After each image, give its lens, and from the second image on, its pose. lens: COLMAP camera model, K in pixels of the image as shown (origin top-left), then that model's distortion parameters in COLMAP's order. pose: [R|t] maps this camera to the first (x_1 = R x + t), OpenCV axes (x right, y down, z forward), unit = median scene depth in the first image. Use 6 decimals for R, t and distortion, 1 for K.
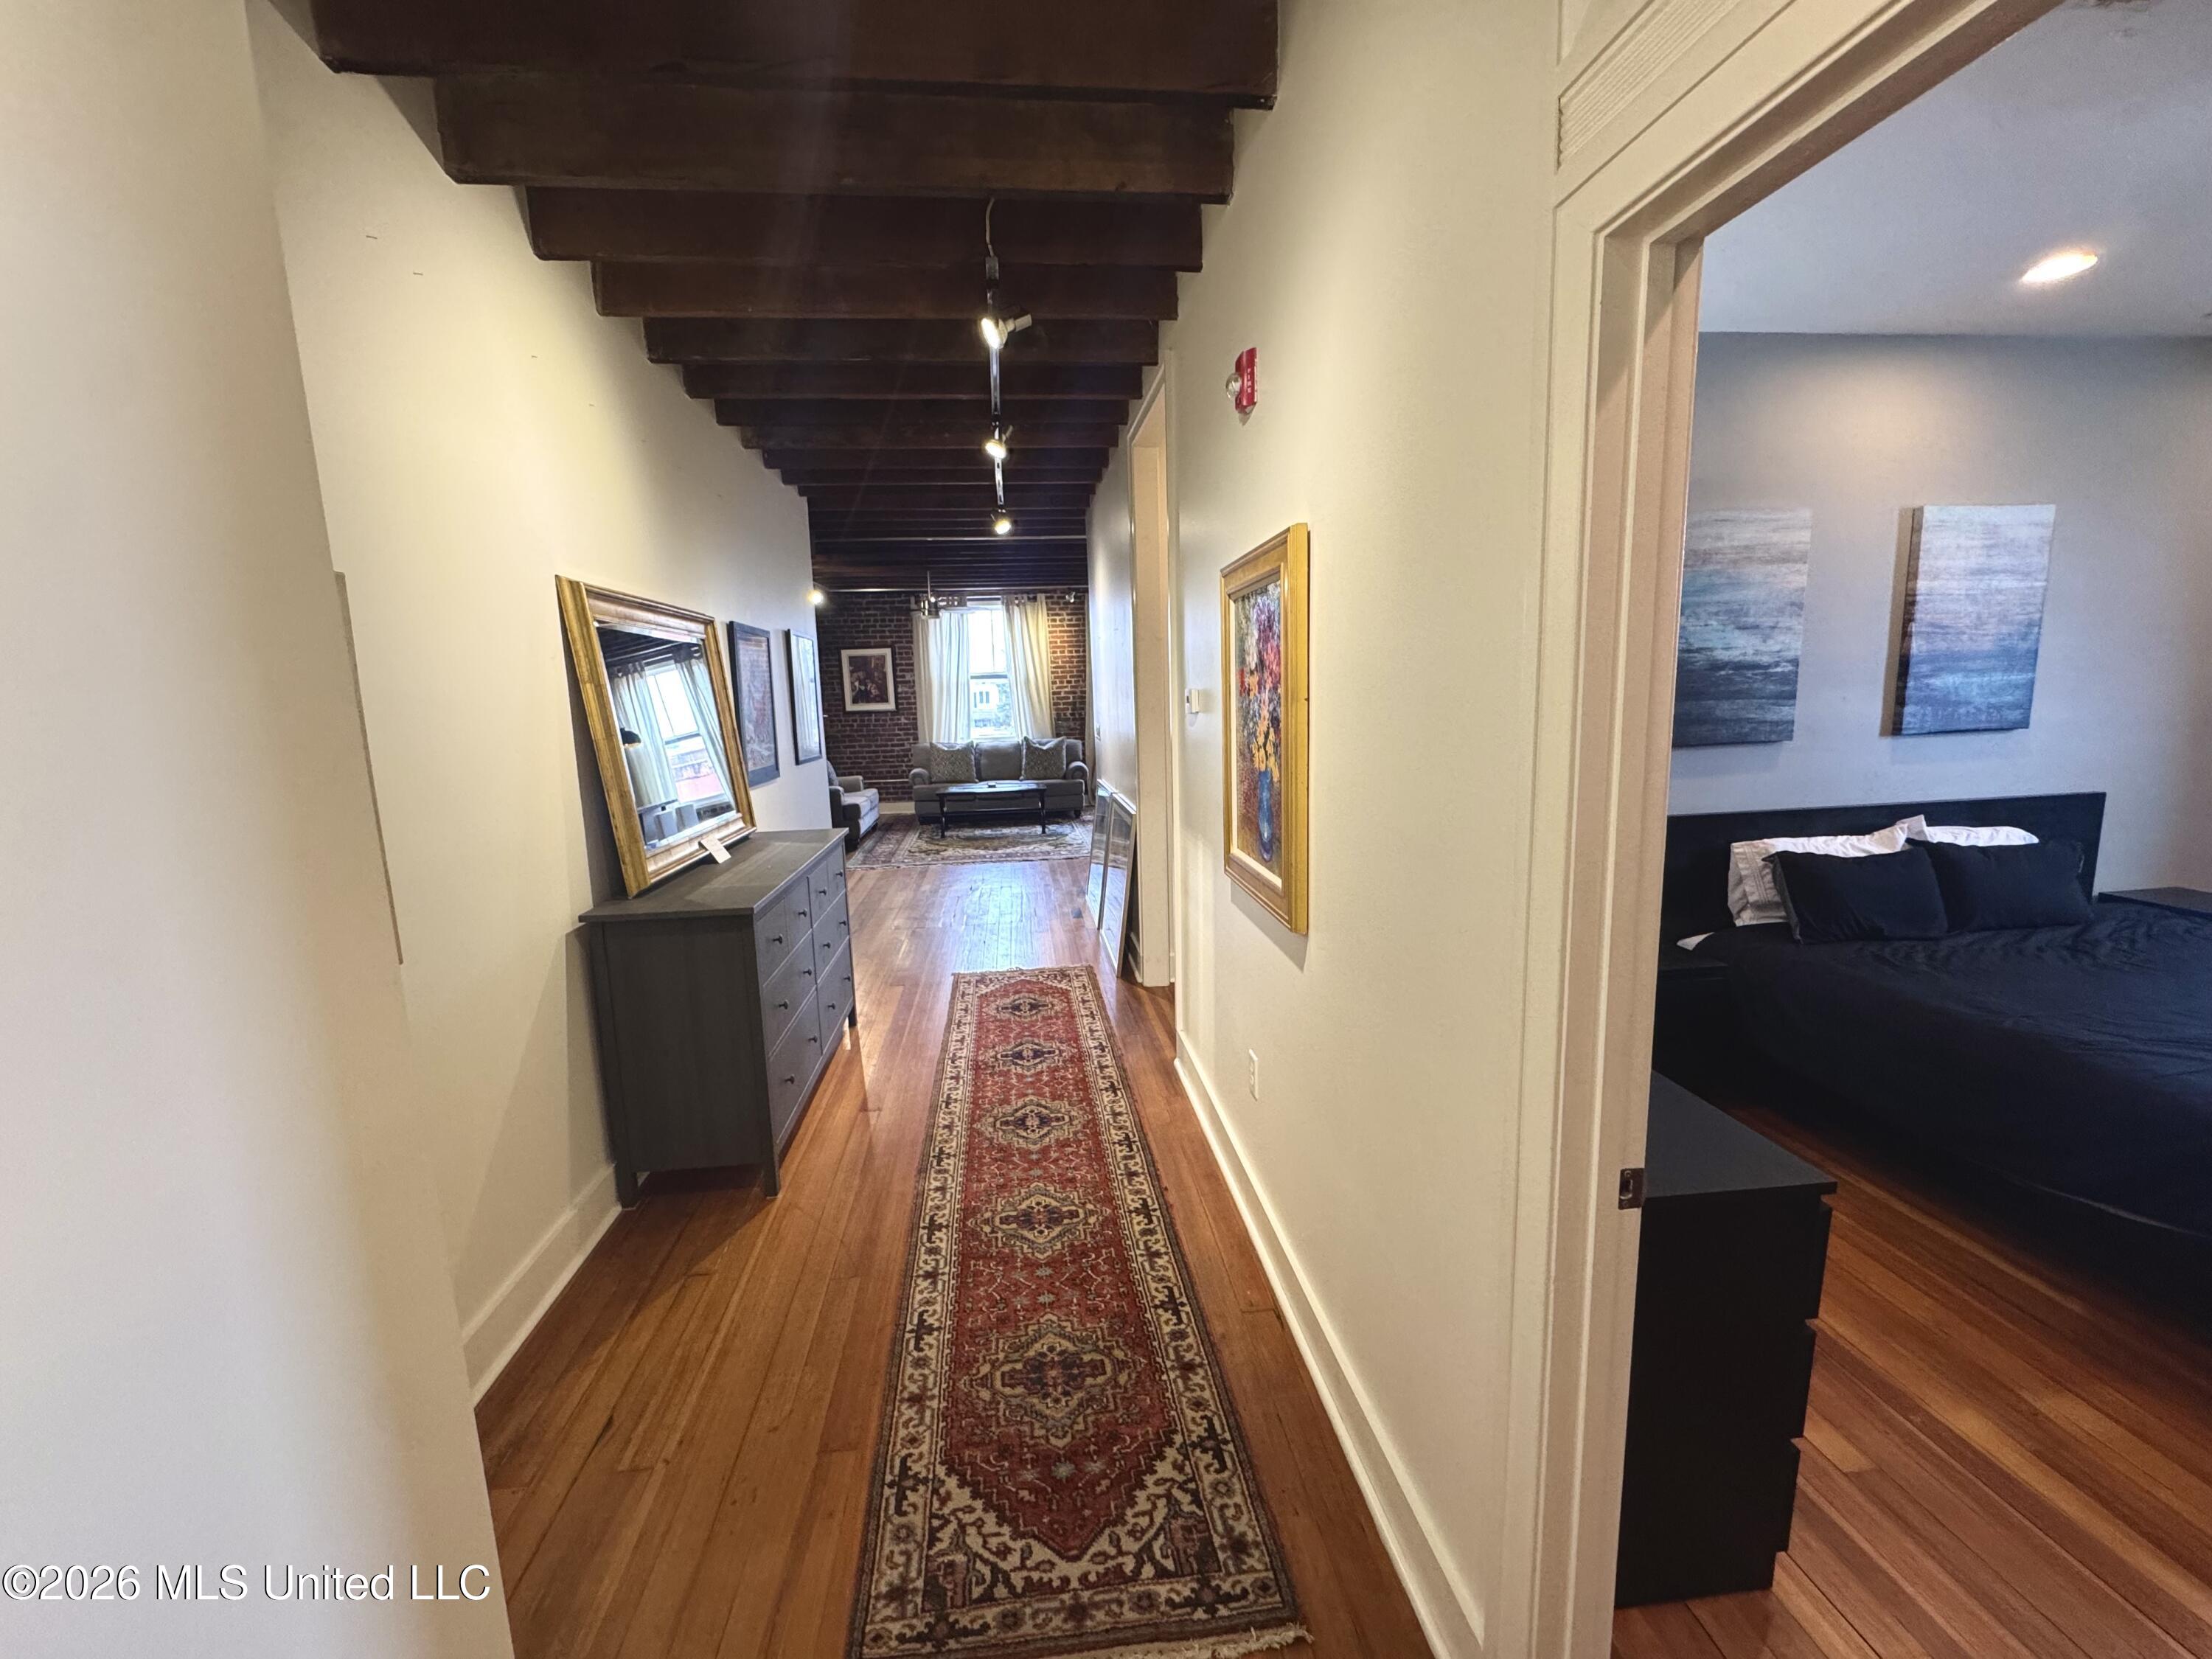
lens RADIAL K [[884.4, 0, 1097.6], [0, 884.4, 837.1], [0, 0, 1]] dist [-0.003784, 0.000394]
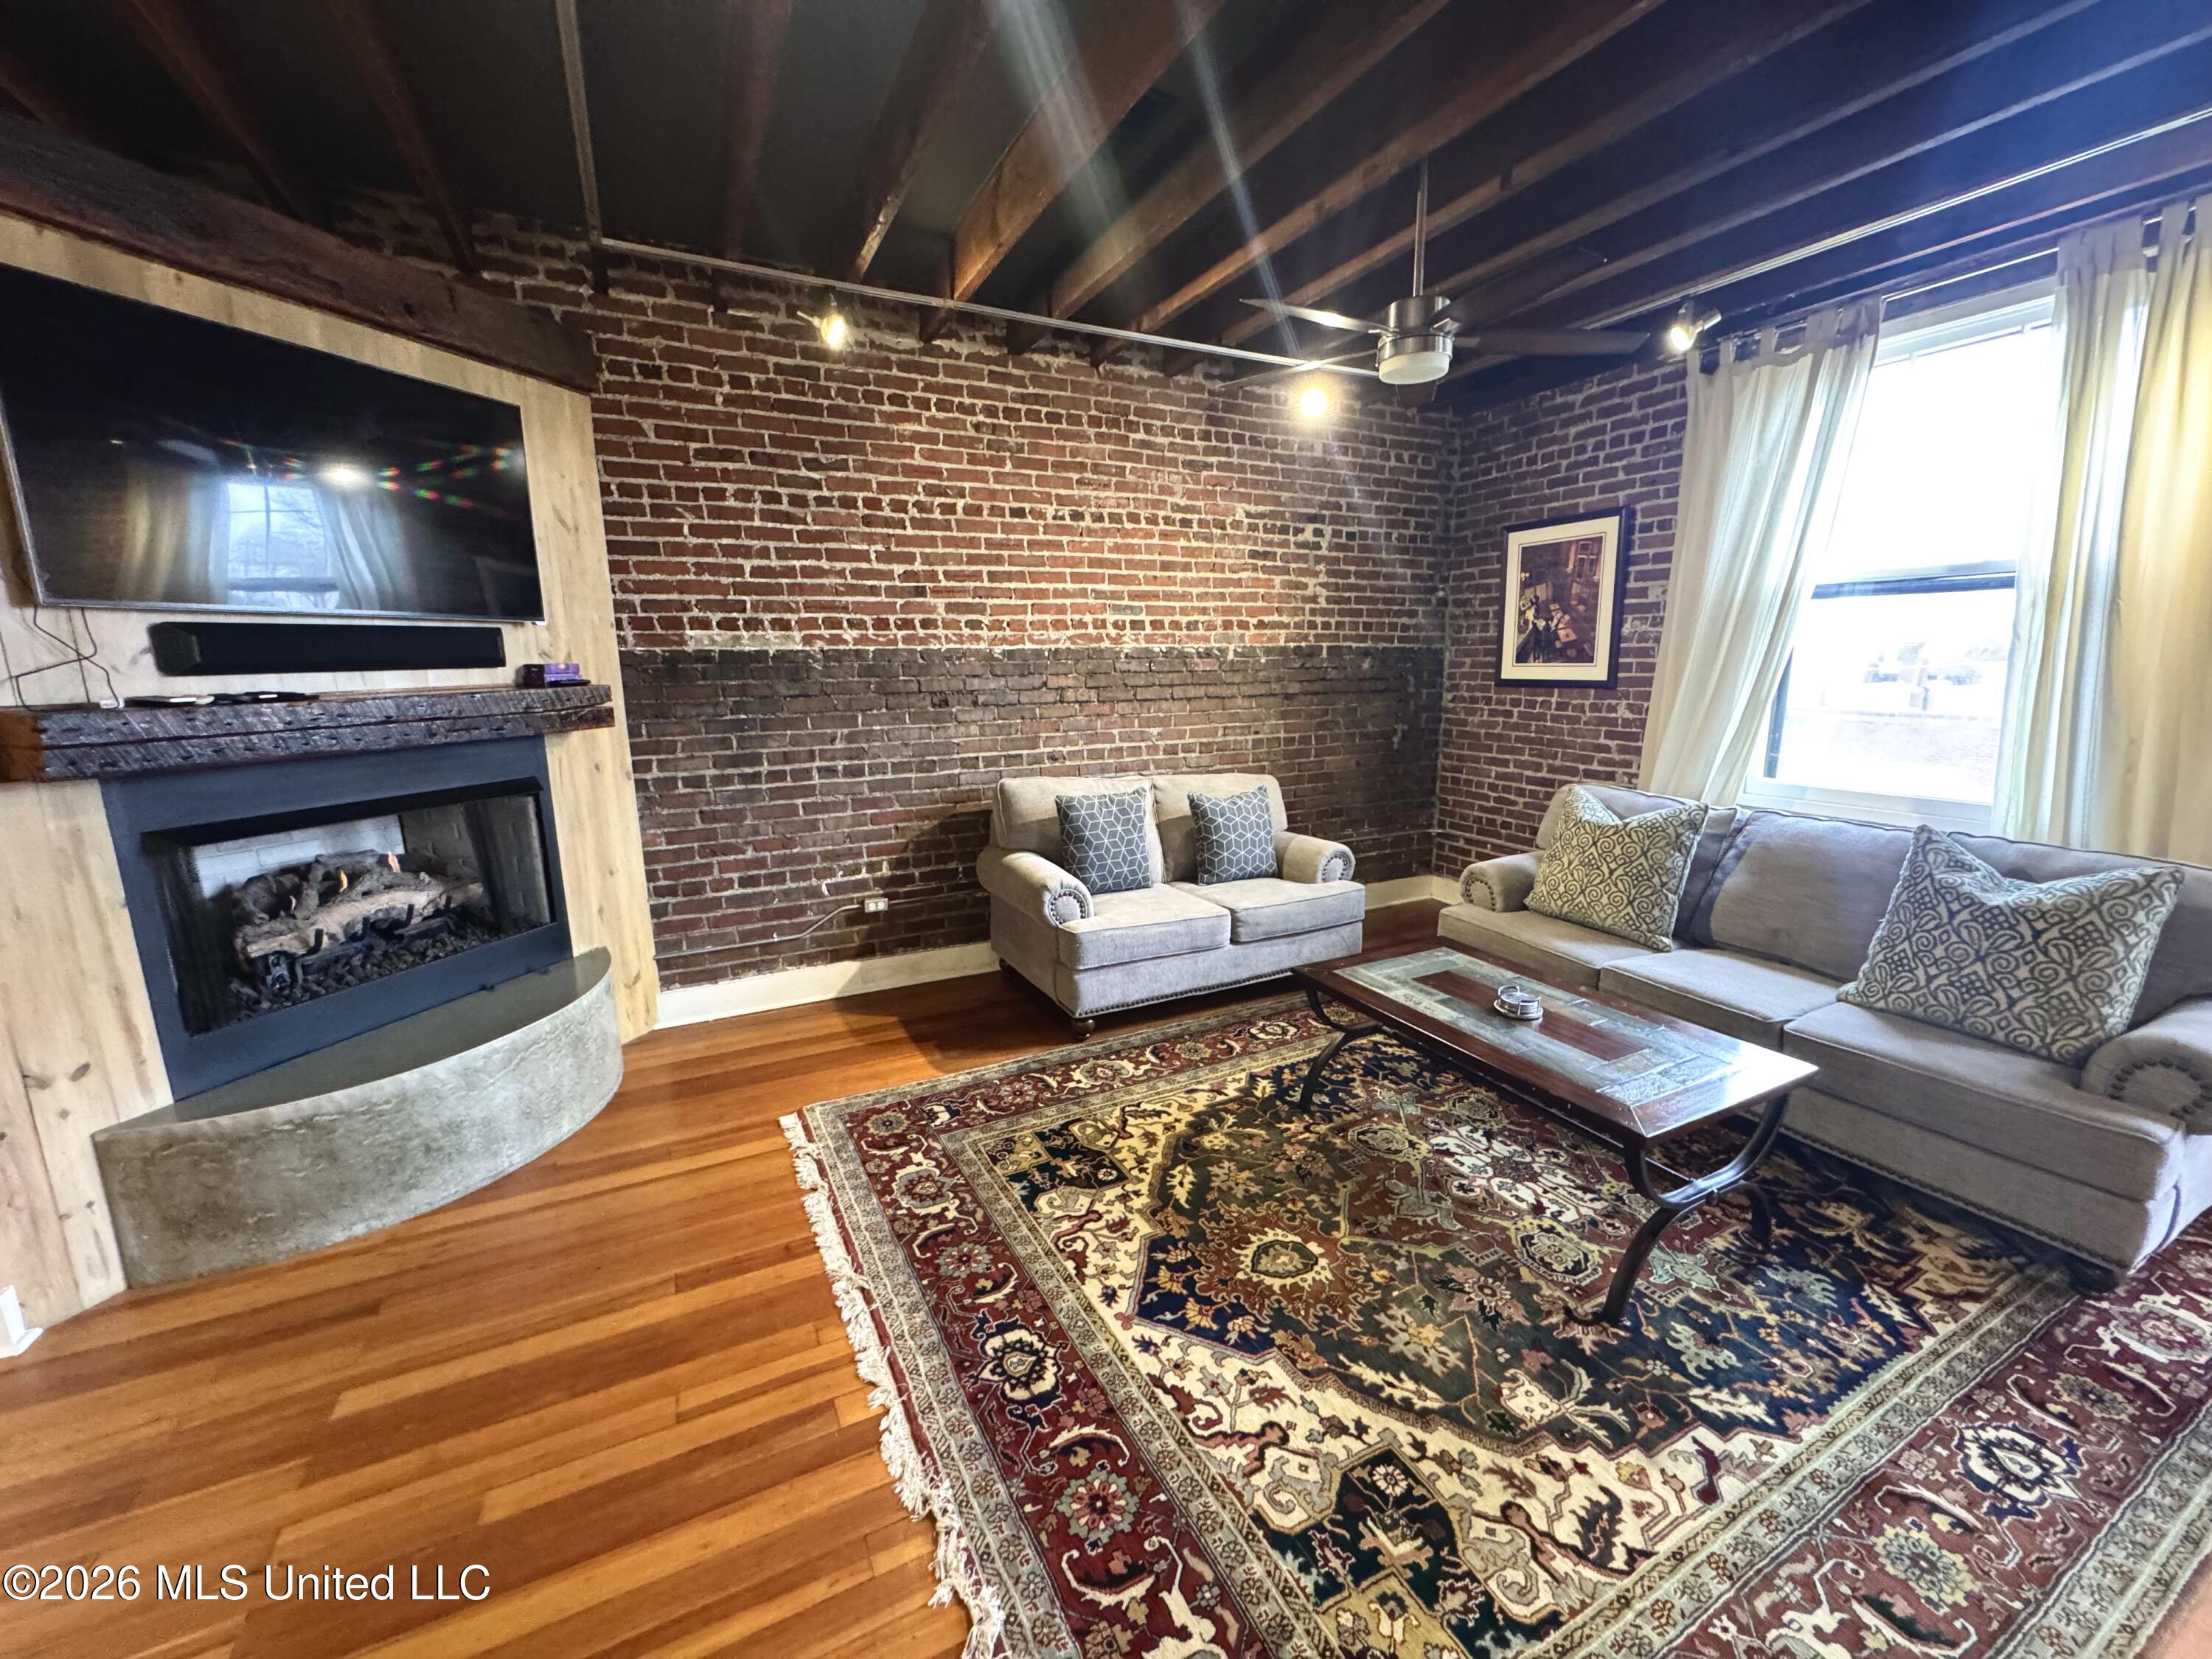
lens RADIAL K [[884.4, 0, 1111.0], [0, 884.4, 825.8], [0, 0, 1]] dist [-0.003784, 0.000394]
pose [[0.358877, 0.203857, -0.910851, 0.052884], [-0.152439, 0.975556, 0.158278, -0.112257], [0.920853, 0.082047, 0.381180, 0.669683]]
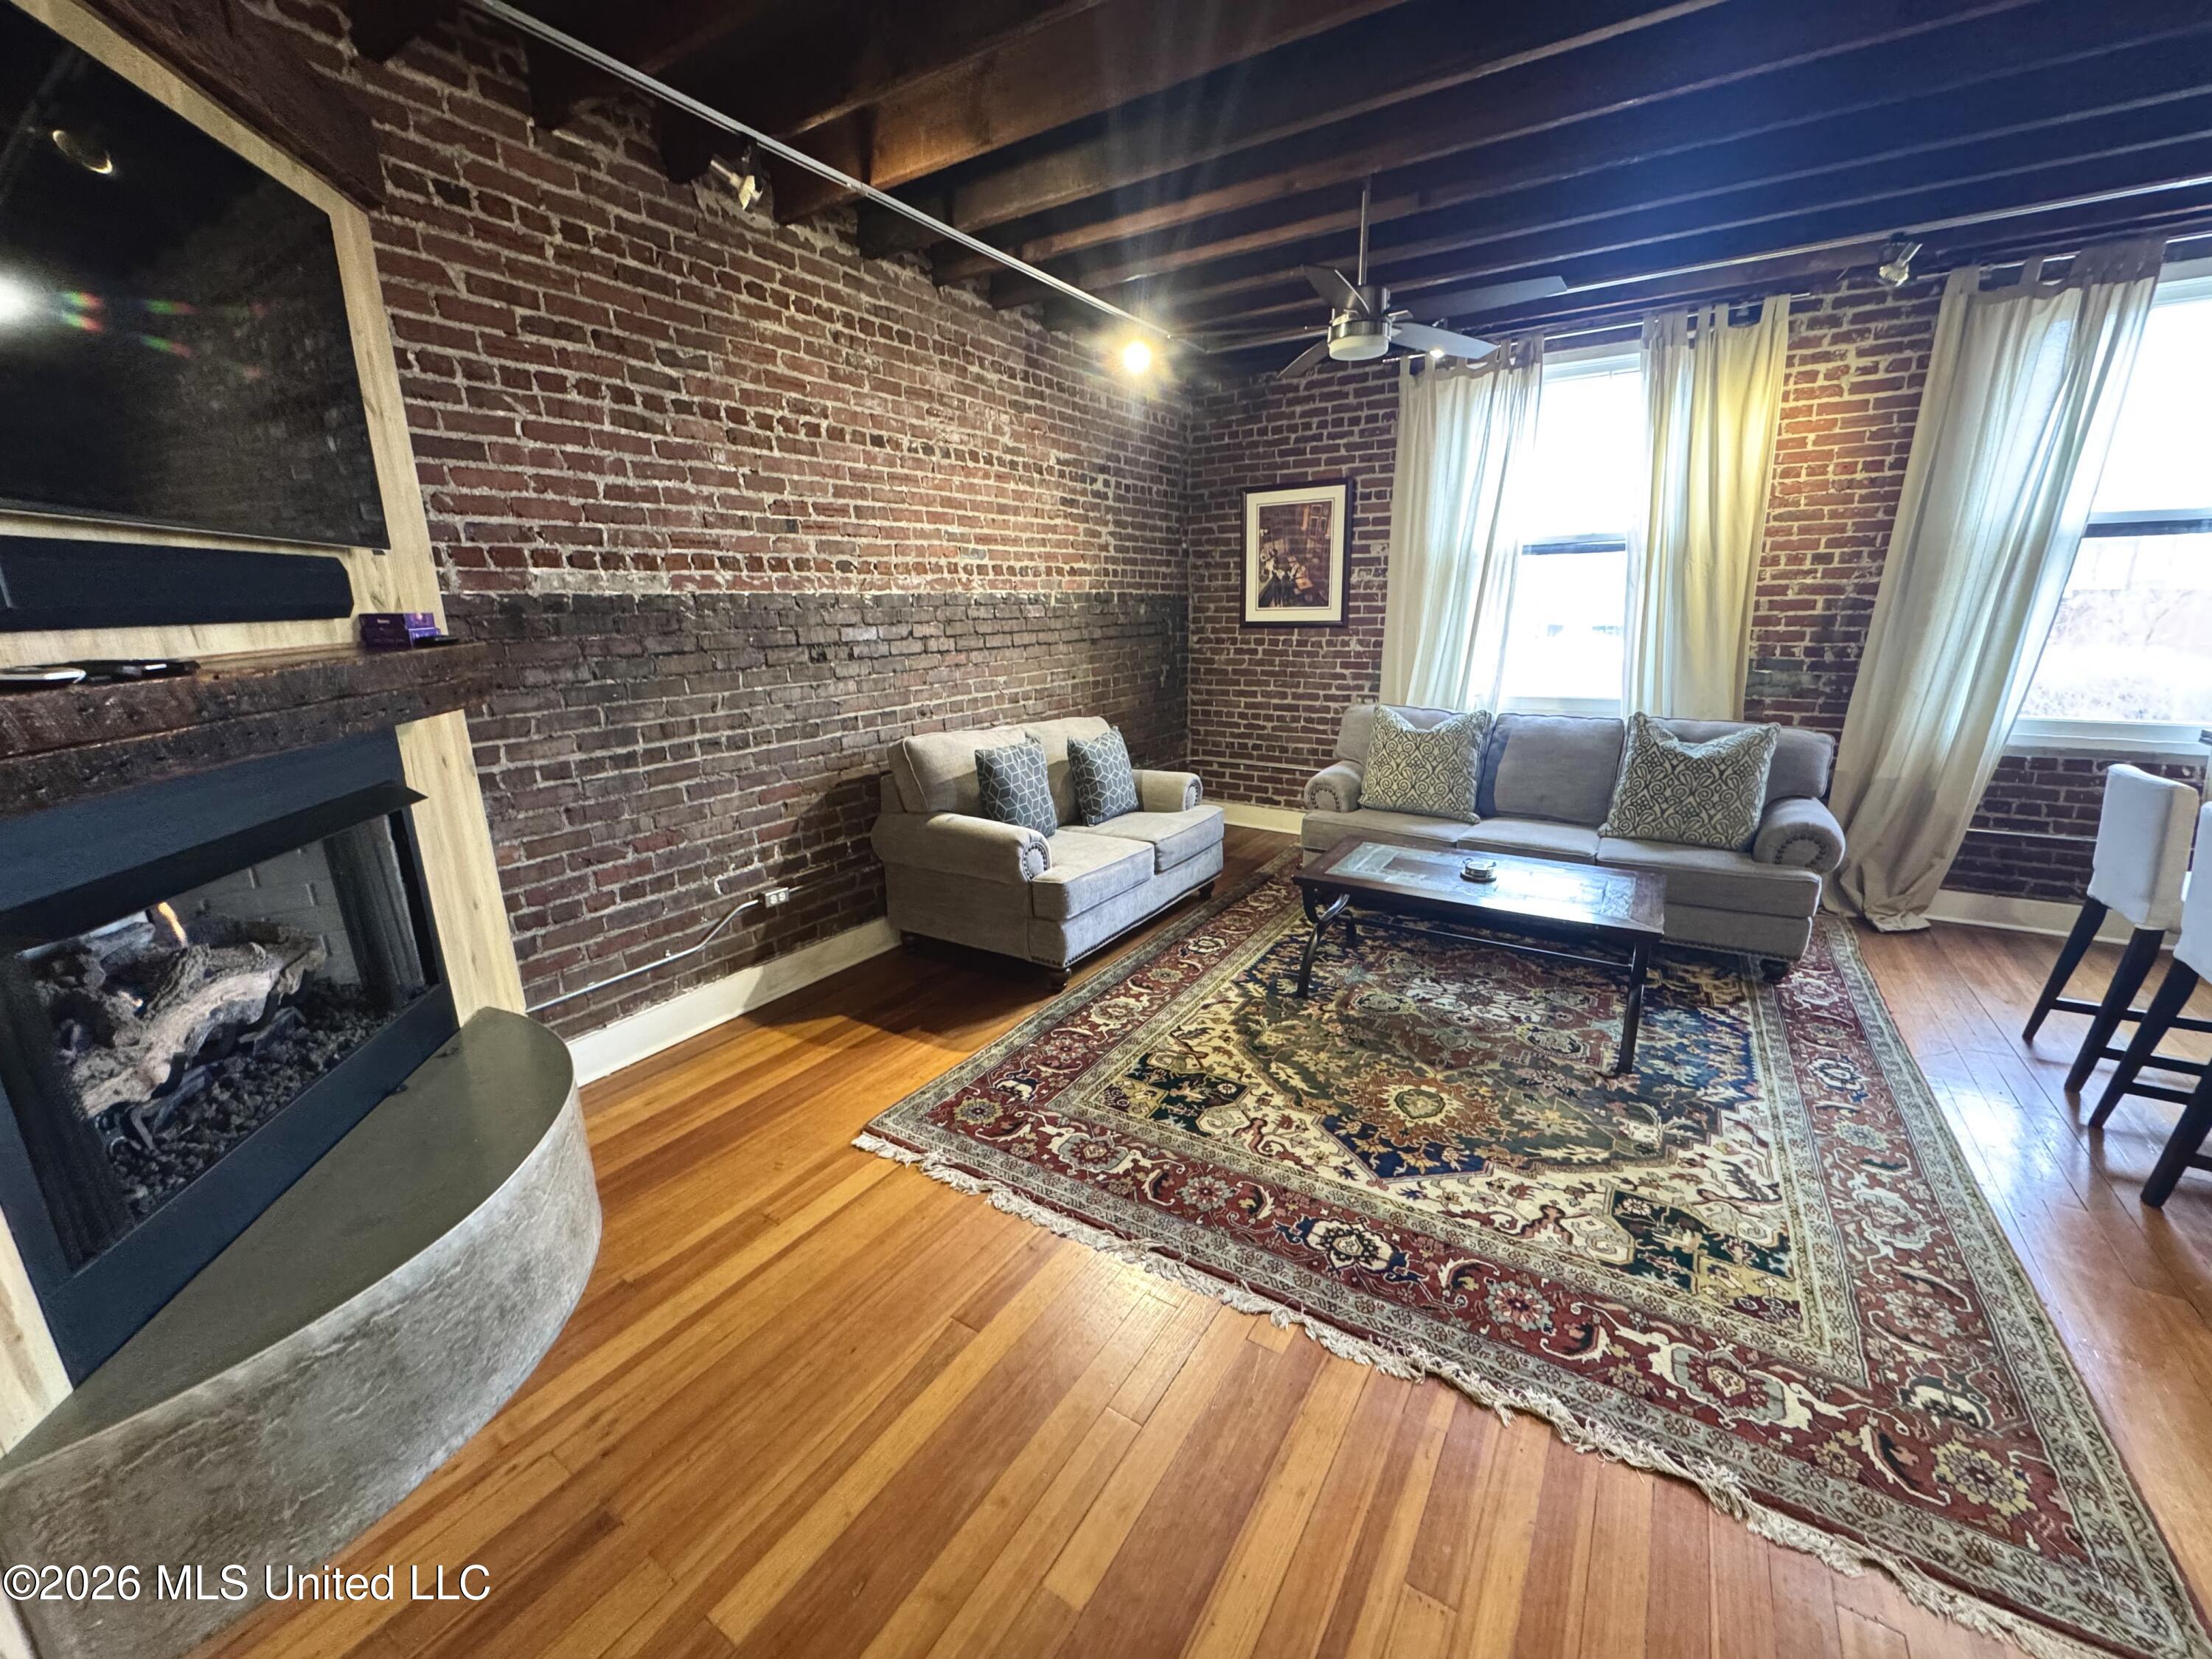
lens RADIAL K [[884.4, 0, 1110.5], [0, 884.4, 826.1], [0, 0, 1]] dist [-0.003784, 0.000394]
pose [[0.785543, 0.171026, -0.594704, -0.028335], [-0.109140, 0.984274, 0.138897, -0.090142], [0.609107, -0.044204, 0.791855, 0.555426]]
